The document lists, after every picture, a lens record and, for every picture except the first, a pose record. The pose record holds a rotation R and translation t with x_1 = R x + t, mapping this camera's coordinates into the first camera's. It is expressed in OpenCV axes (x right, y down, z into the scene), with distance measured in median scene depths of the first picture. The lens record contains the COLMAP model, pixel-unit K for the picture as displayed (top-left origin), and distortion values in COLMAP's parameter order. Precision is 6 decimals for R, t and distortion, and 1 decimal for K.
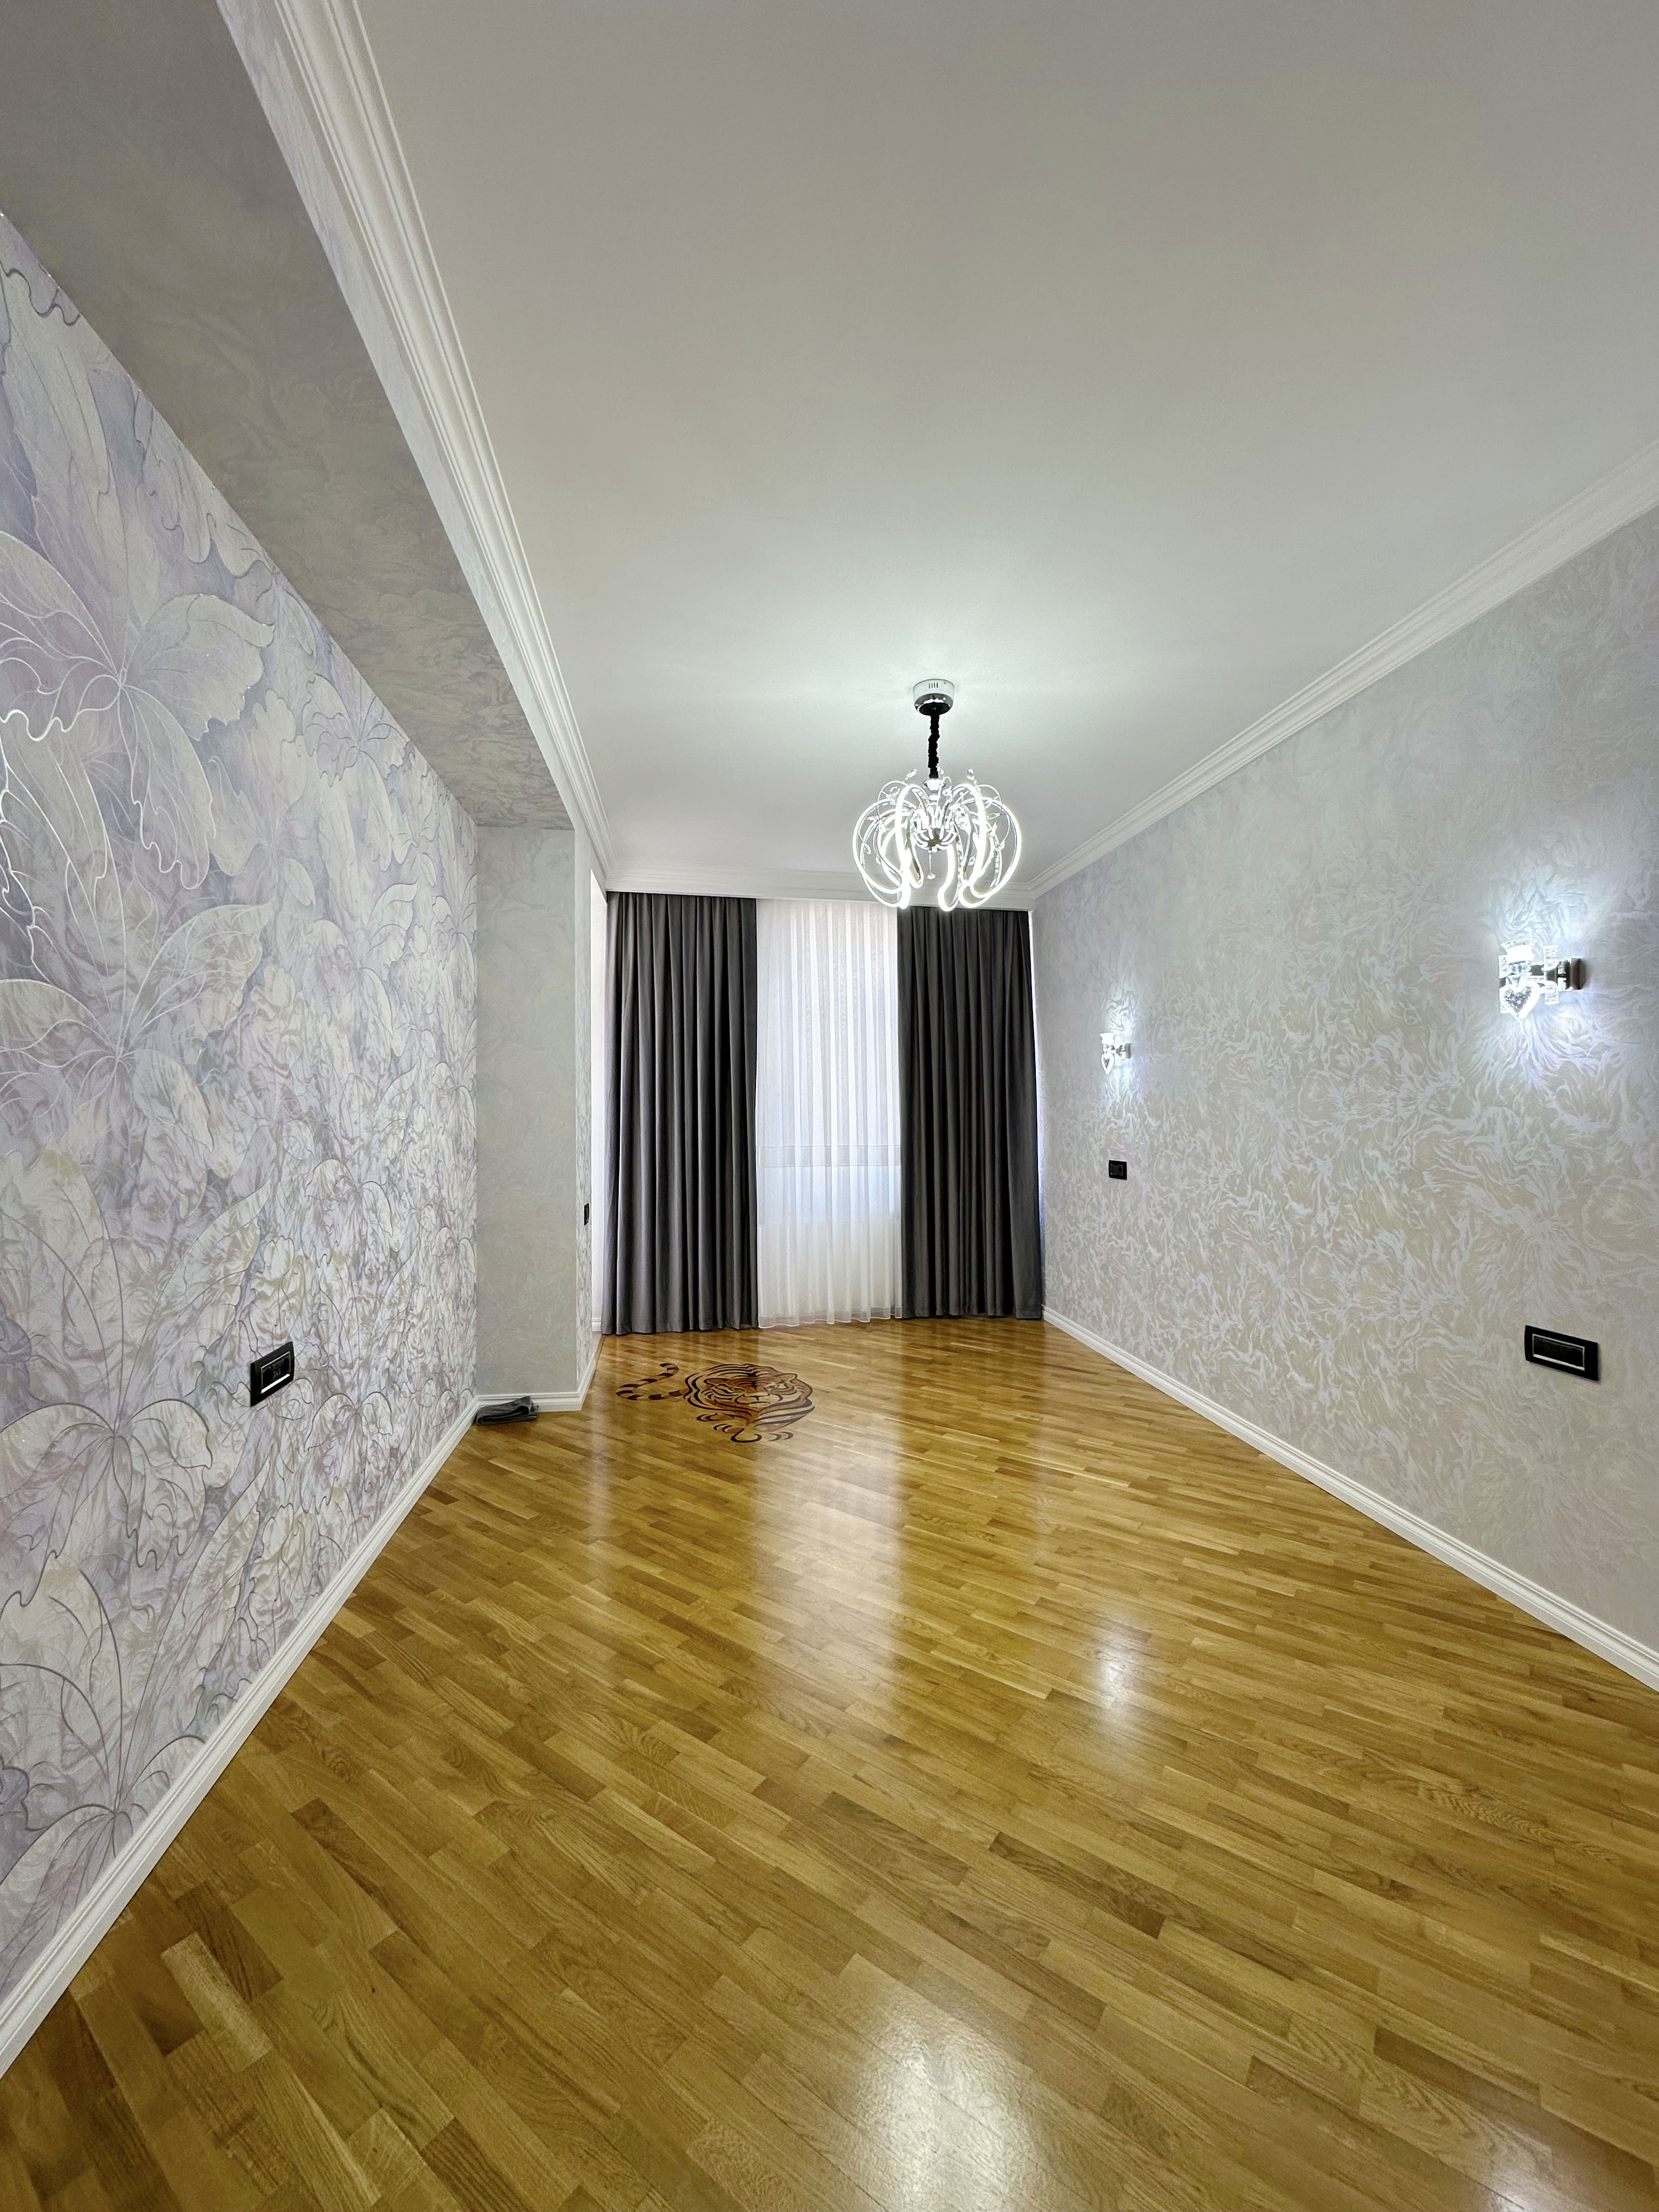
lens RADIAL K [[880.5, 0, 831.8], [0, 880.5, 1103.7], [0, 0, 1]] dist [-0.001388, -0.000035]
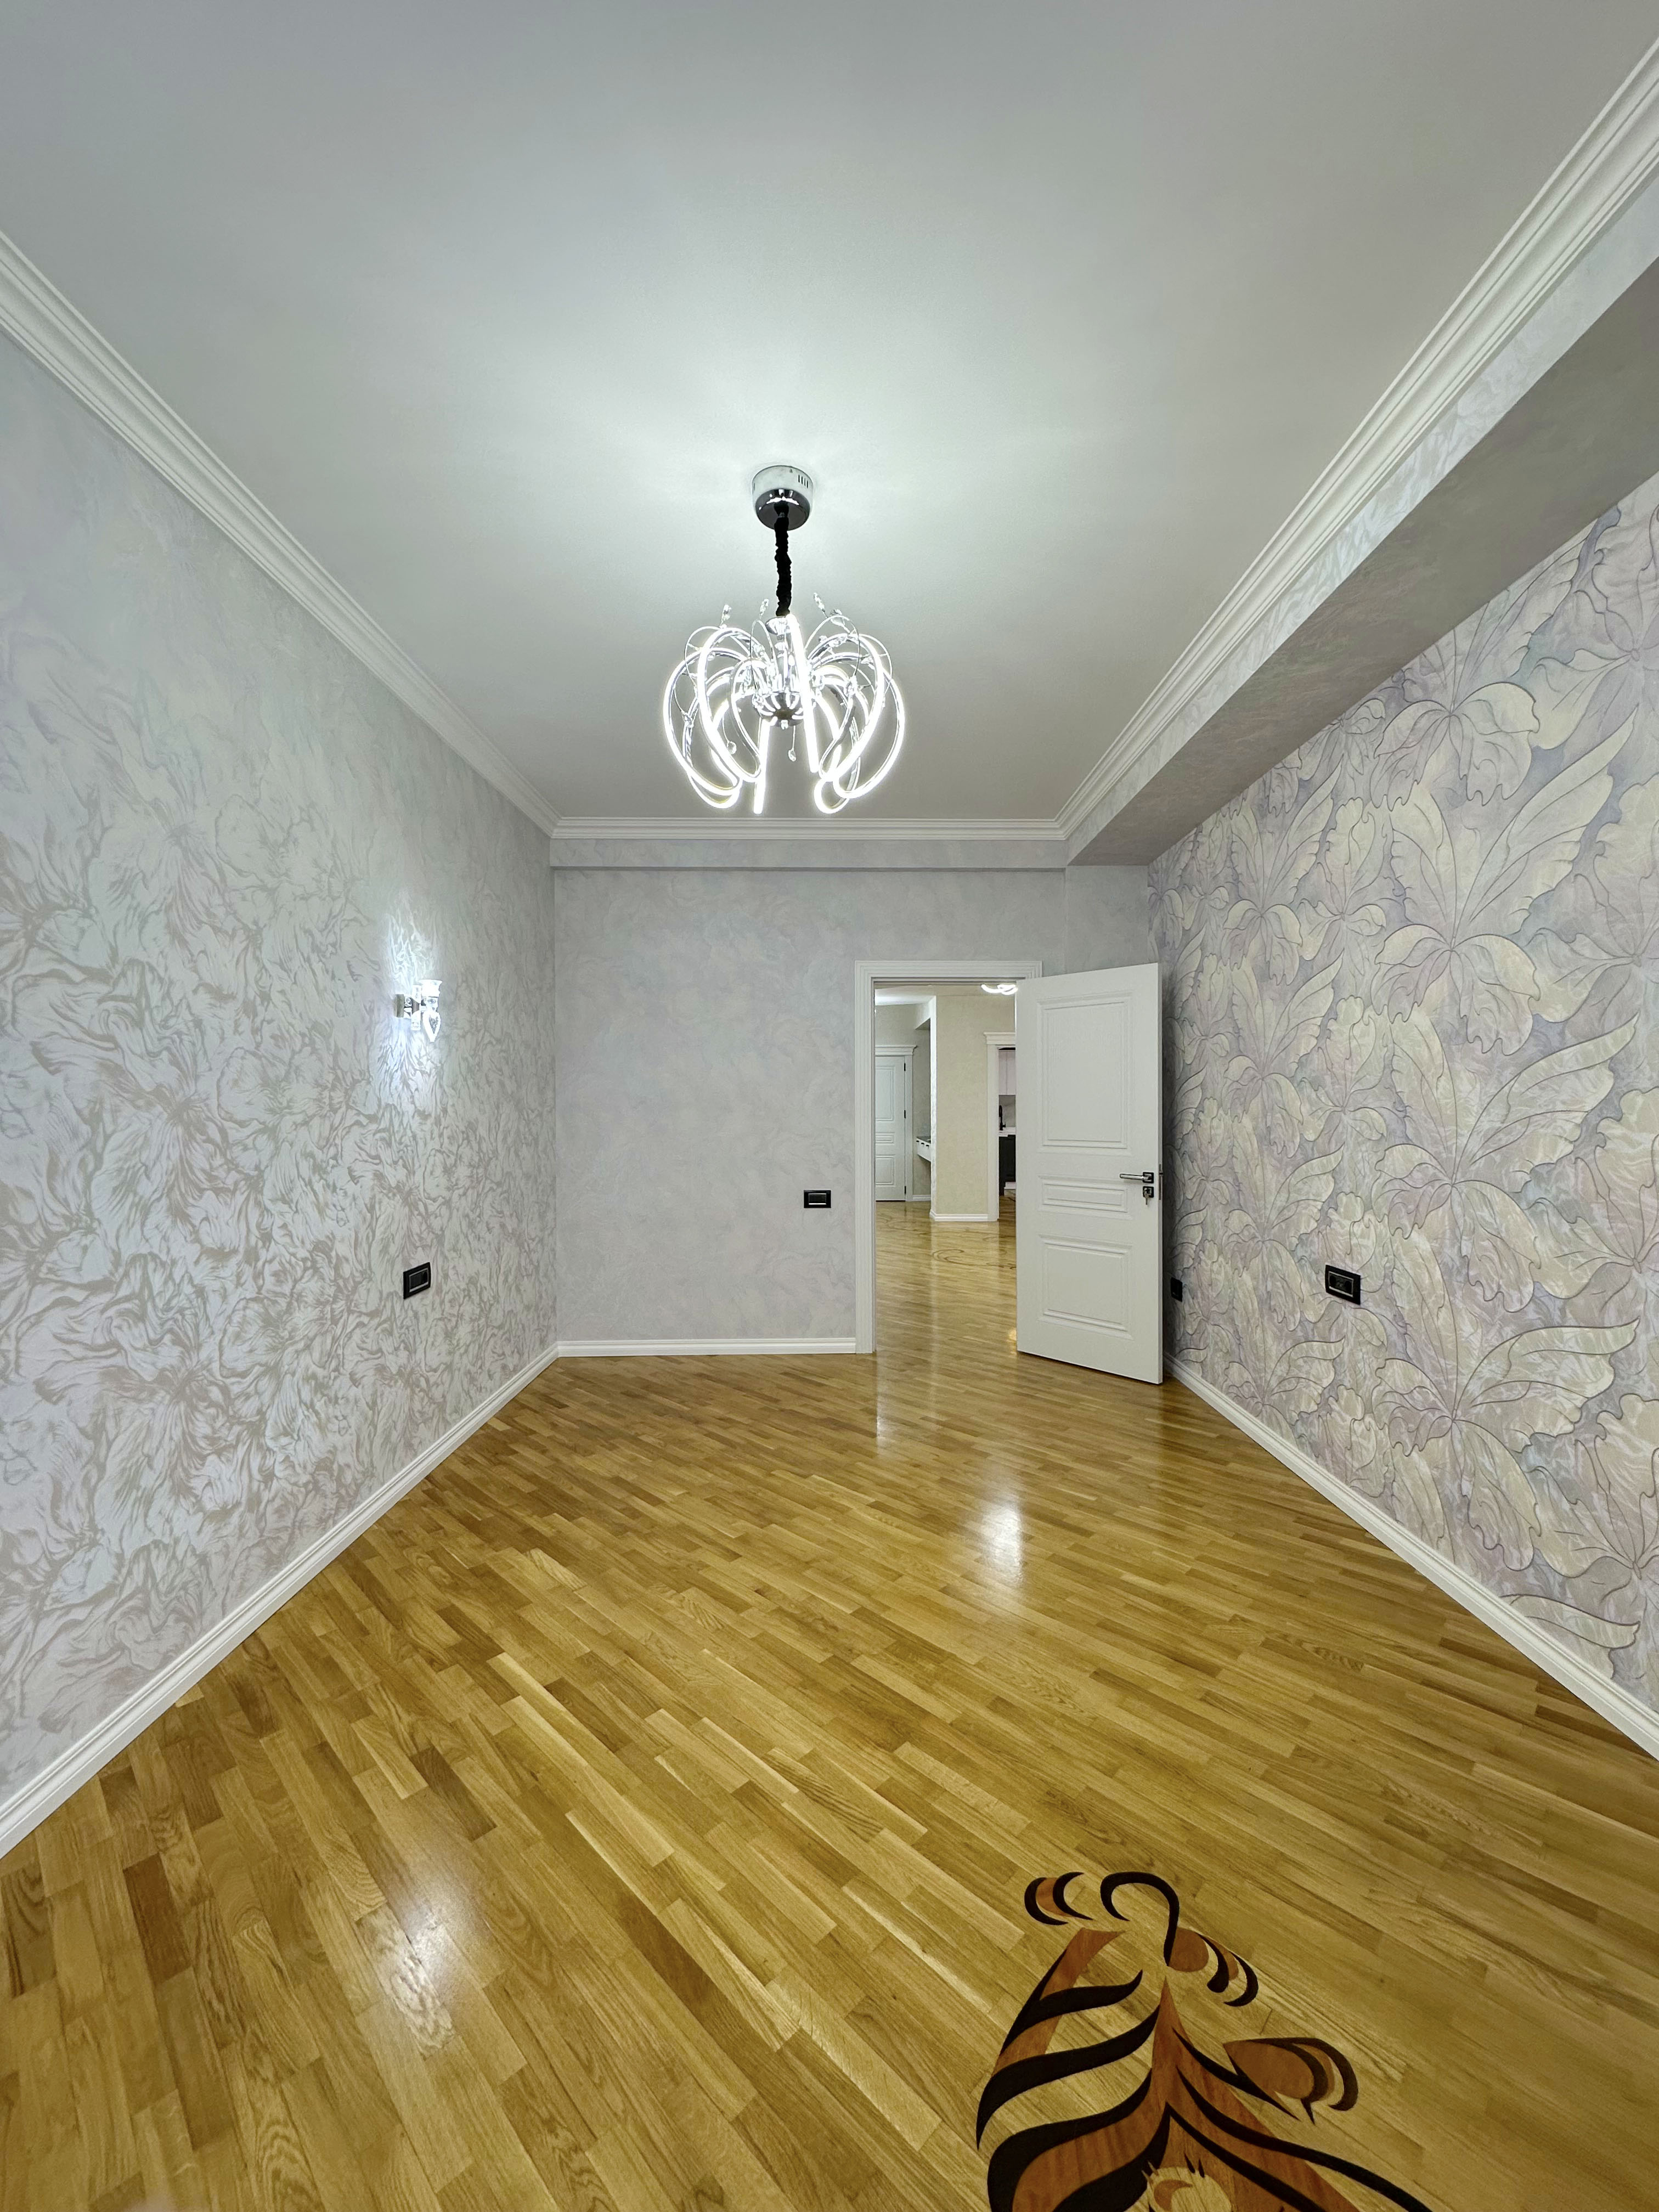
lens RADIAL K [[882.8, 0, 828.3], [0, 882.8, 1106.3], [0, 0, 1]] dist [-0.003226, 0.000637]
pose [[-0.987354, 0.005299, 0.158440, -0.026474], [0.004247, 0.999967, -0.006979, 0.015995], [-0.158472, -0.006218, -0.987344, 1.764941]]
